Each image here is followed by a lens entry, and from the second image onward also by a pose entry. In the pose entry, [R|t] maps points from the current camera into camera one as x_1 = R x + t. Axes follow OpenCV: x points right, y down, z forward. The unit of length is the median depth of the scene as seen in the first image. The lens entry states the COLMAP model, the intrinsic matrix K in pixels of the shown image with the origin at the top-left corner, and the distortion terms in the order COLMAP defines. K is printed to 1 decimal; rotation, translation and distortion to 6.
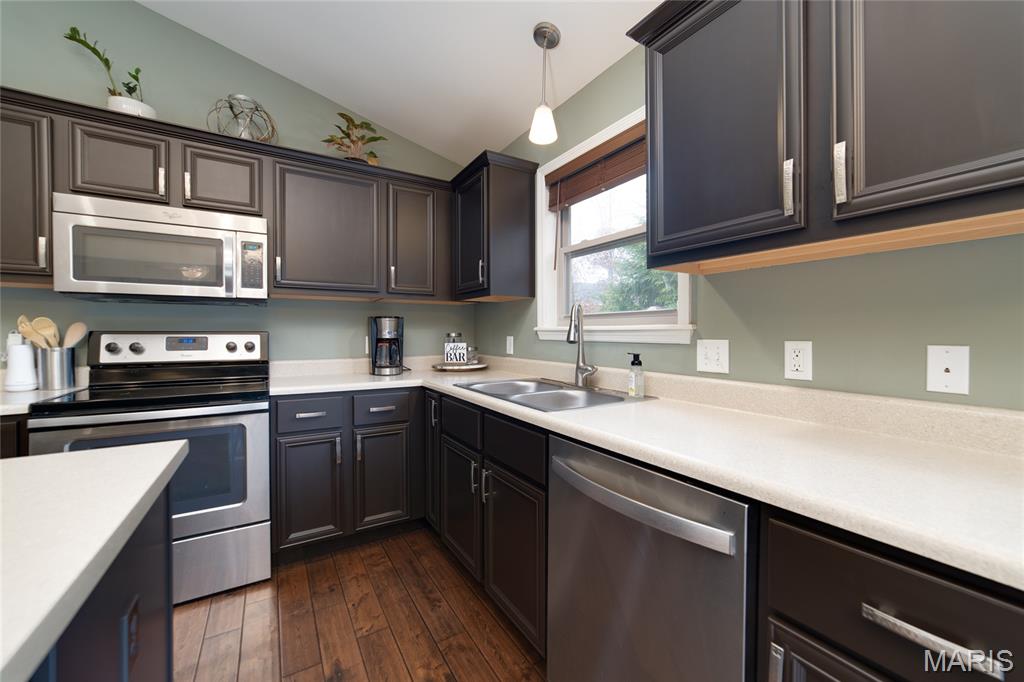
lens RADIAL K [[398.3, 0, 514.4], [0, 398.3, 337.4], [0, 0, 1]] dist [-0.022521, 0.006026]
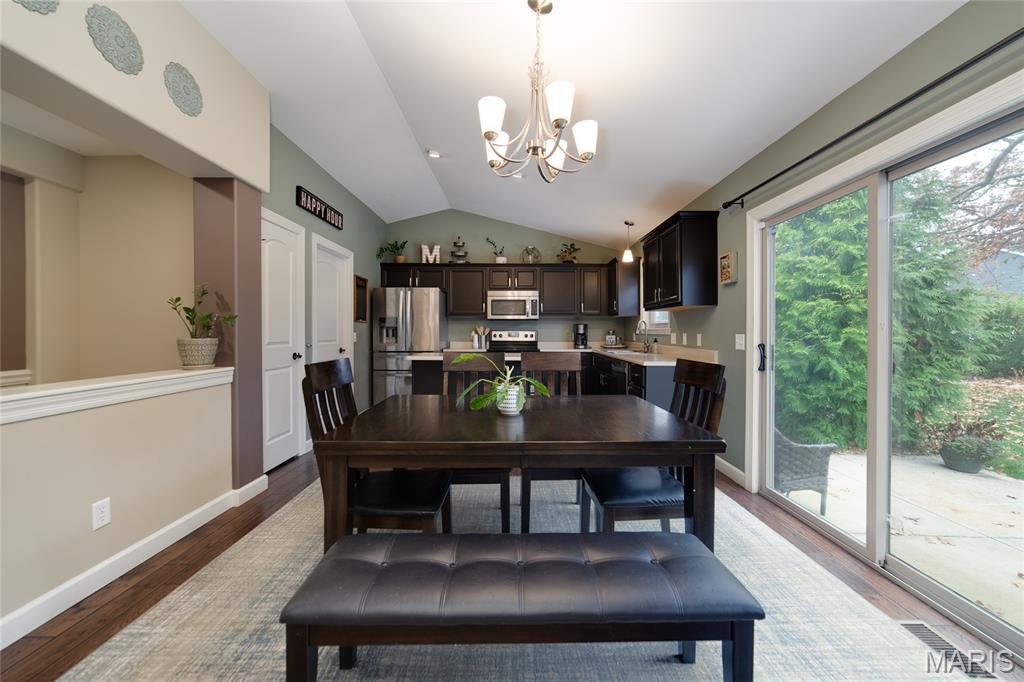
lens RADIAL K [[398.3, 0, 513.8], [0, 398.3, 335.5], [0, 0, 1]] dist [-0.022521, 0.006026]
pose [[0.847475, 0.006086, -0.530801, 0.765671], [-0.007217, 0.999974, -0.000056, 0.023712], [0.530787, 0.003878, 0.847497, -1.563900]]
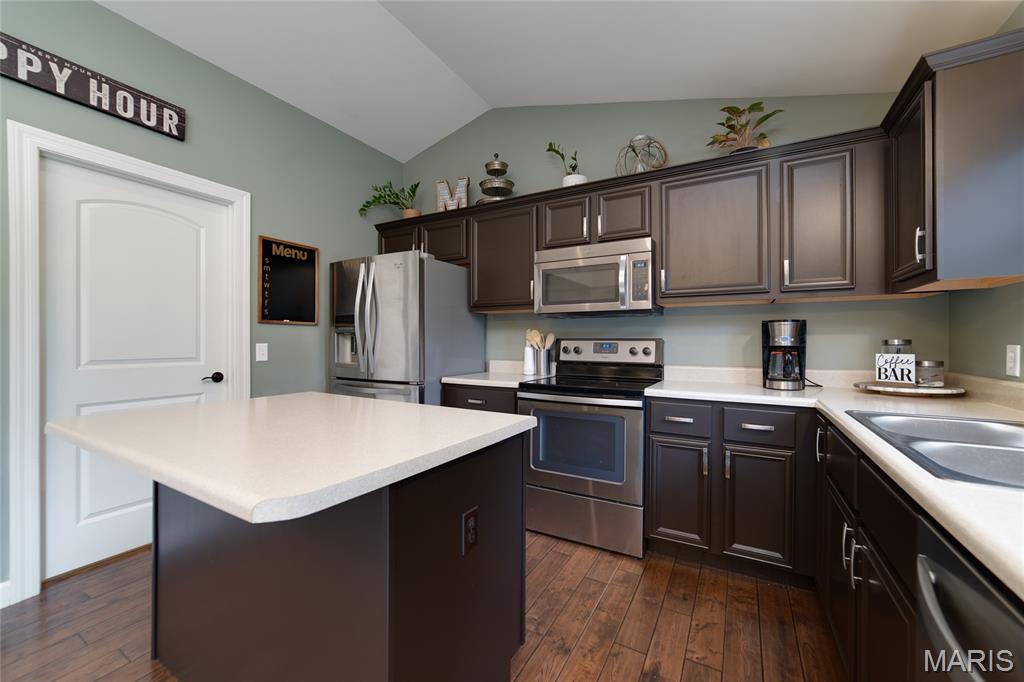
lens RADIAL K [[398.3, 0, 521.1], [0, 398.3, 341.4], [0, 0, 1]] dist [-0.022521, 0.006026]
pose [[0.478930, 0.004580, -0.877841, 0.186598], [-0.007514, 0.999971, 0.001118, -0.005041], [0.877821, 0.006061, 0.478950, 0.138676]]
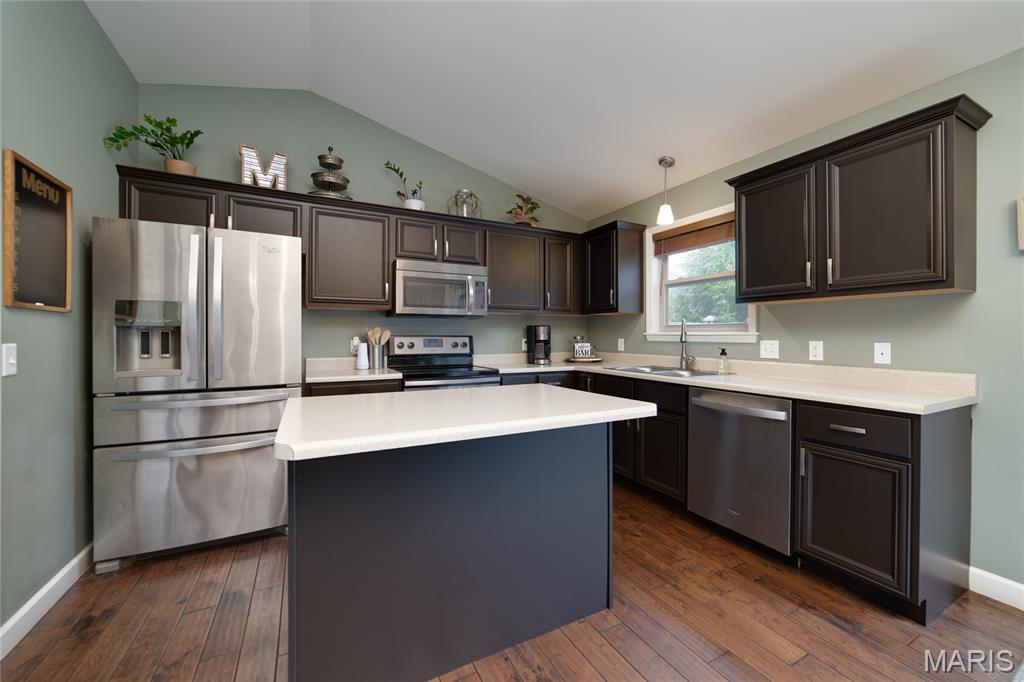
lens RADIAL K [[398.3, 0, 515.9], [0, 398.3, 337.1], [0, 0, 1]] dist [-0.022521, 0.006026]
pose [[0.997767, 0.000788, -0.066782, -0.398100], [-0.001273, 0.999973, -0.007228, 0.003303], [0.066774, 0.007297, 0.997741, -0.654291]]
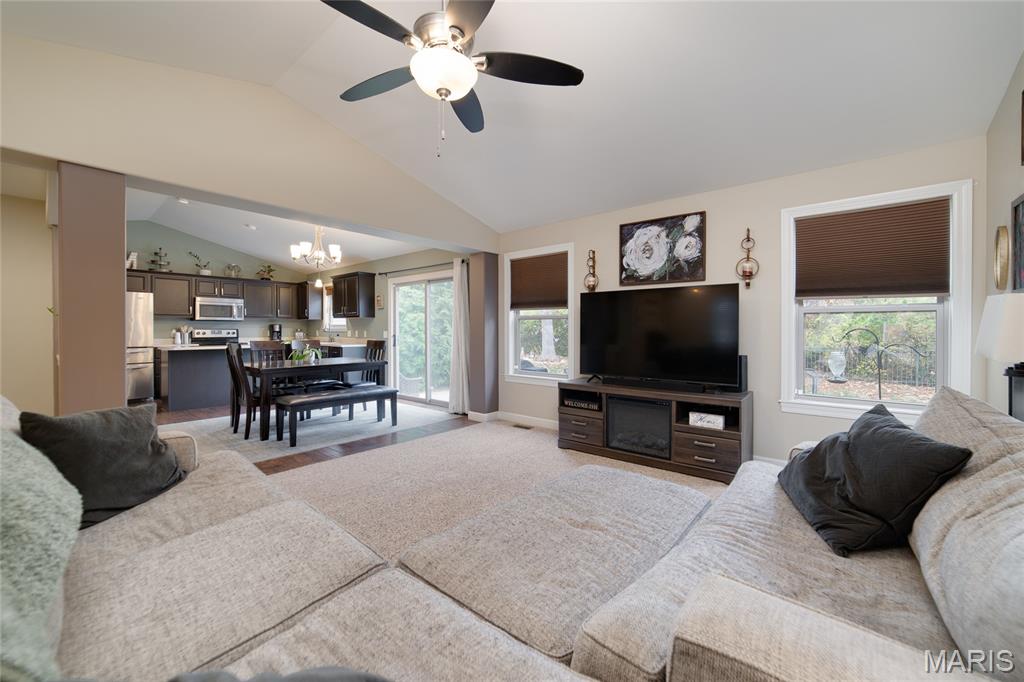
lens RADIAL K [[398.3, 0, 514.7], [0, 398.3, 331.3], [0, 0, 1]] dist [-0.022521, 0.006026]
pose [[0.951738, -0.000059, 0.306912, 0.706187], [0.002073, 0.999978, -0.006237, 0.037245], [-0.306905, 0.006572, 0.951718, -3.464731]]
